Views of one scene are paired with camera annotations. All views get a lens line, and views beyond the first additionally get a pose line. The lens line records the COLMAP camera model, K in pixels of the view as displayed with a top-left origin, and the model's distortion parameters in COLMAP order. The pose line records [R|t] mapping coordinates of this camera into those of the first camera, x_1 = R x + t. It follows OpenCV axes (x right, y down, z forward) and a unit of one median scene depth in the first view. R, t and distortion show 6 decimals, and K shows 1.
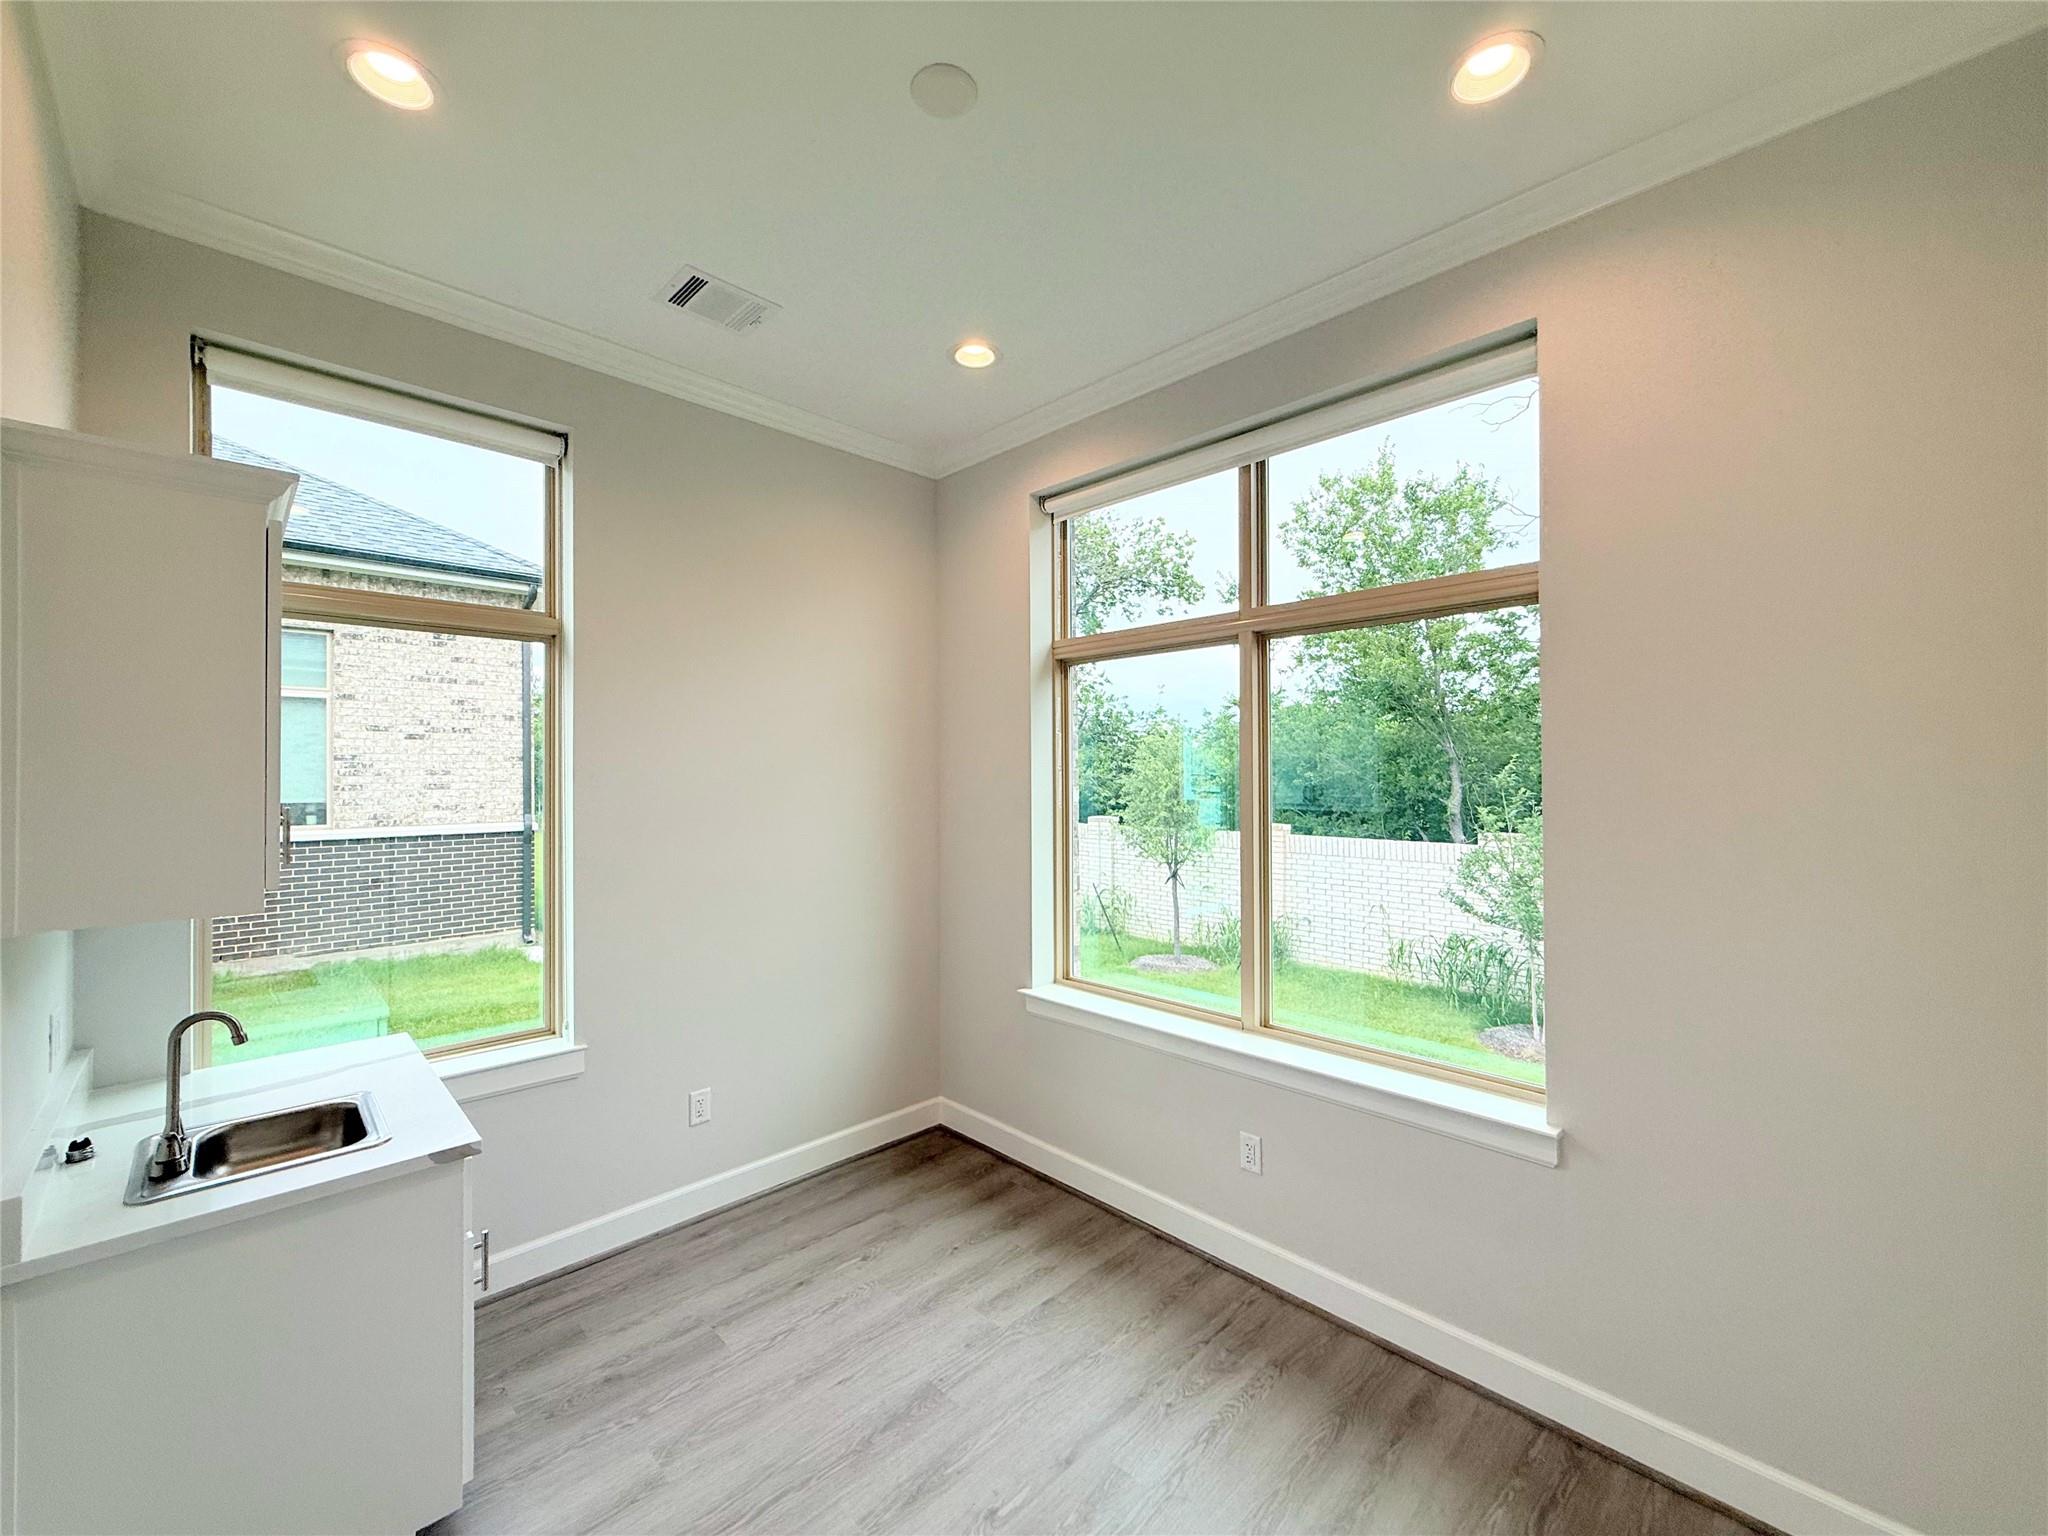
lens RADIAL K [[815.4, 0, 1024.0], [0, 815.4, 768.0], [0, 0, 1]] dist [-0.001093, -0.000132]
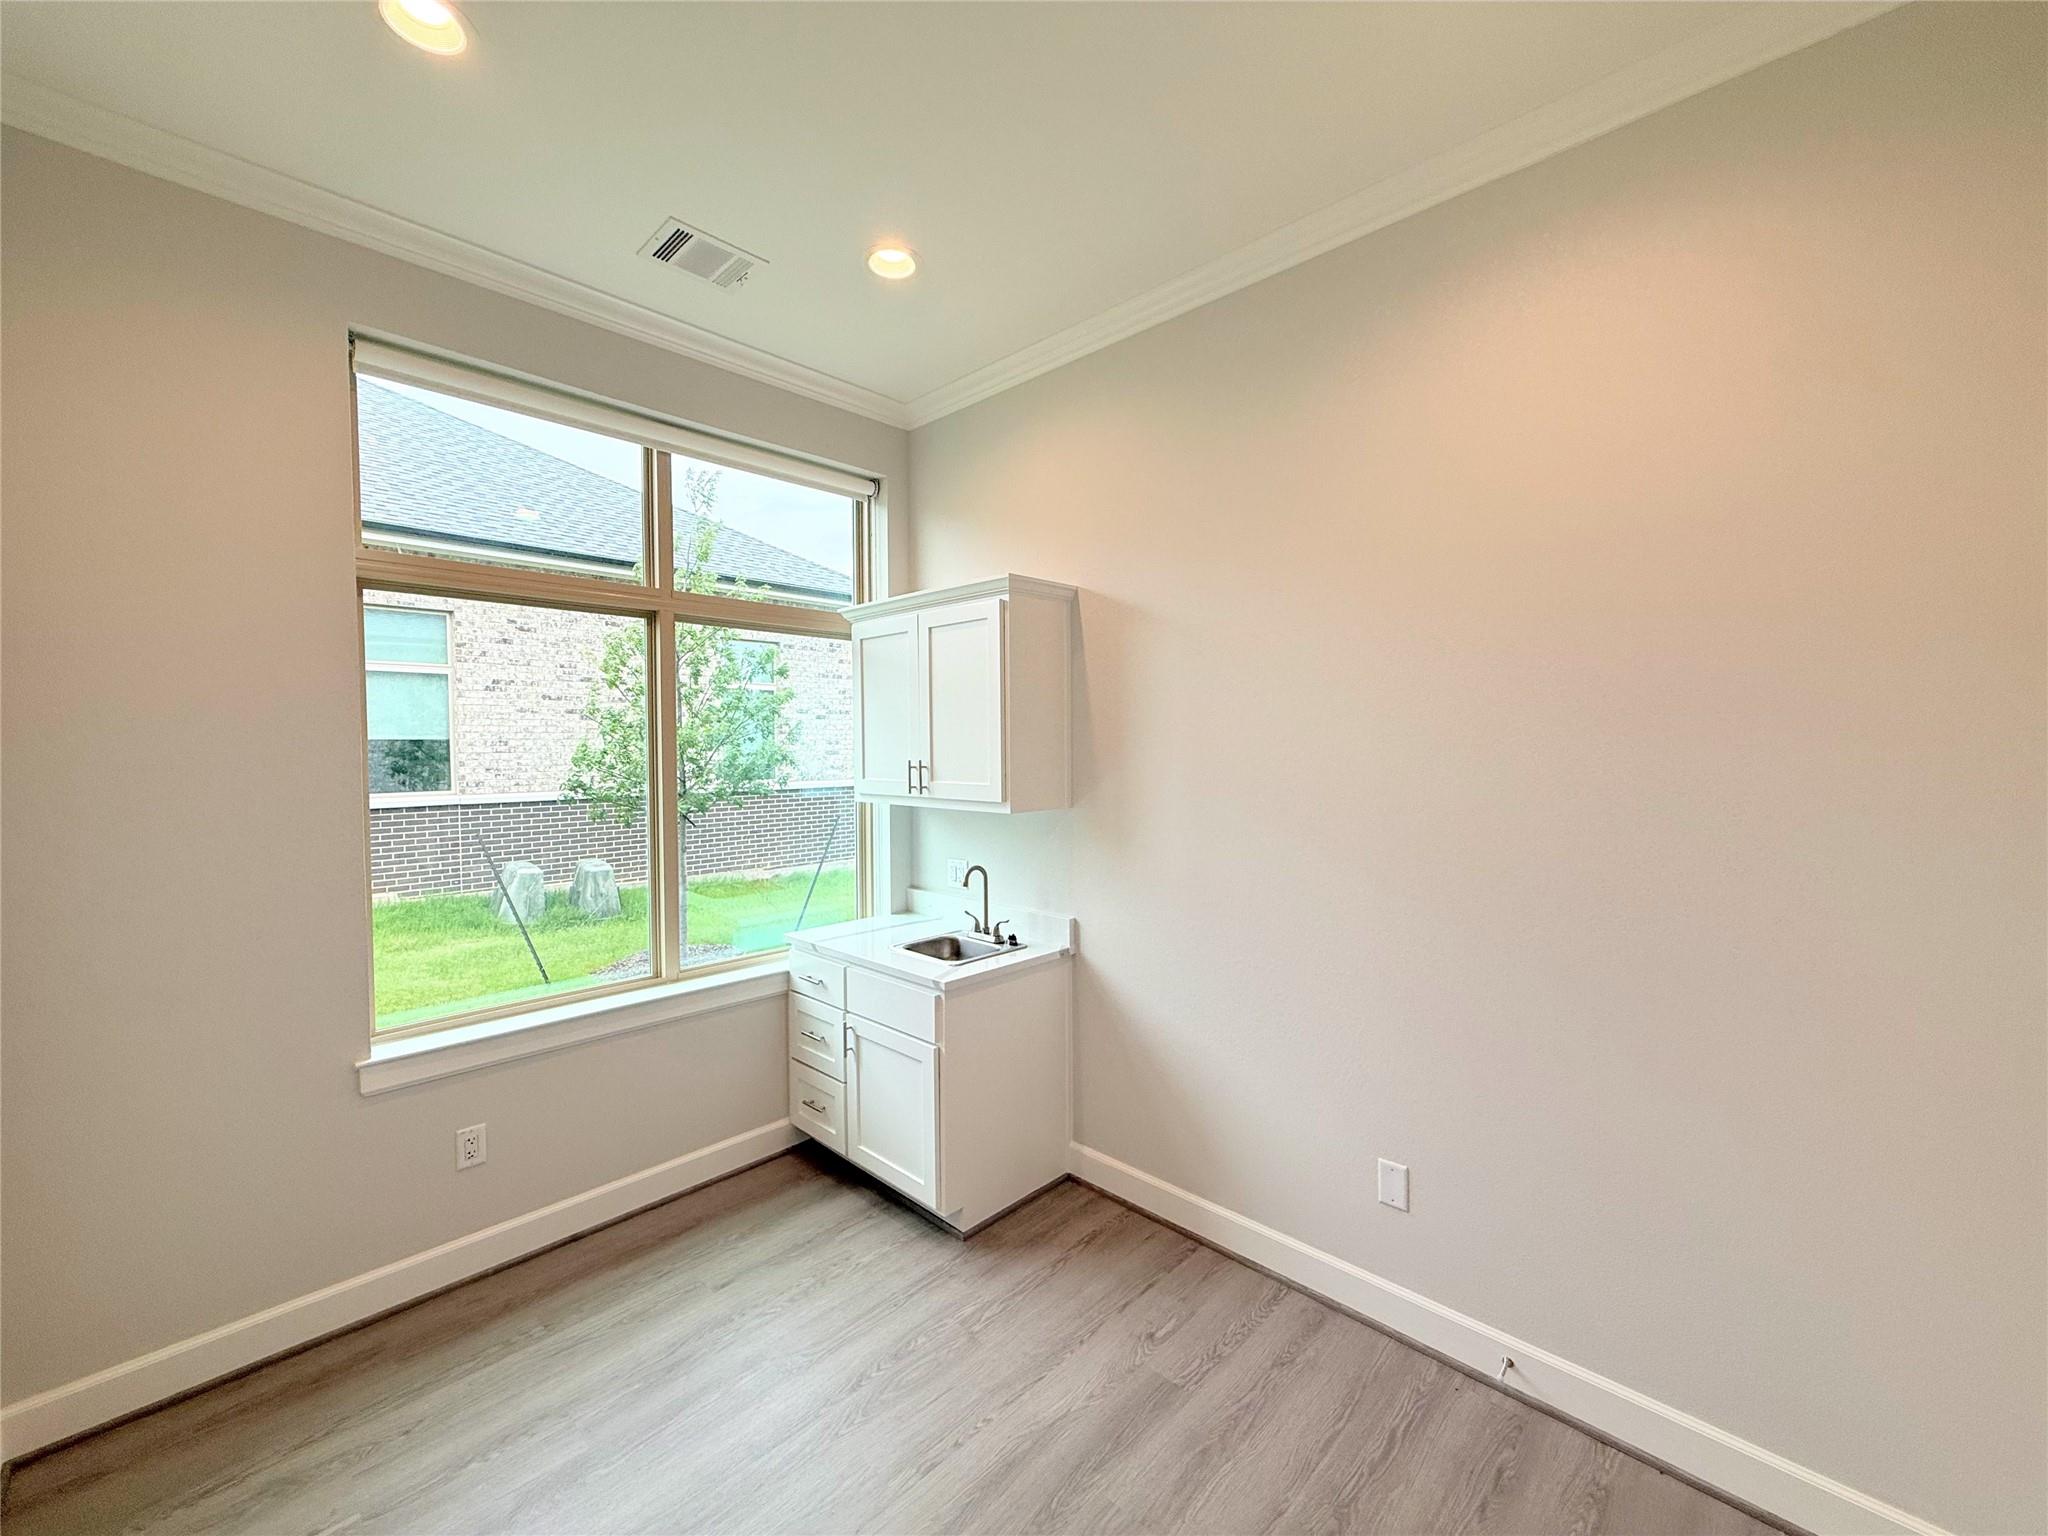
lens RADIAL K [[819.0, 0, 978.3], [0, 819.0, 777.3], [0, 0, 1]] dist [0.094576, -0.000088]
pose [[0.999995, -0.000231, 0.003286, -0.162084], [0.000085, 0.999005, 0.044605, 0.000674], [-0.003293, -0.044604, 0.998999, -0.142721]]
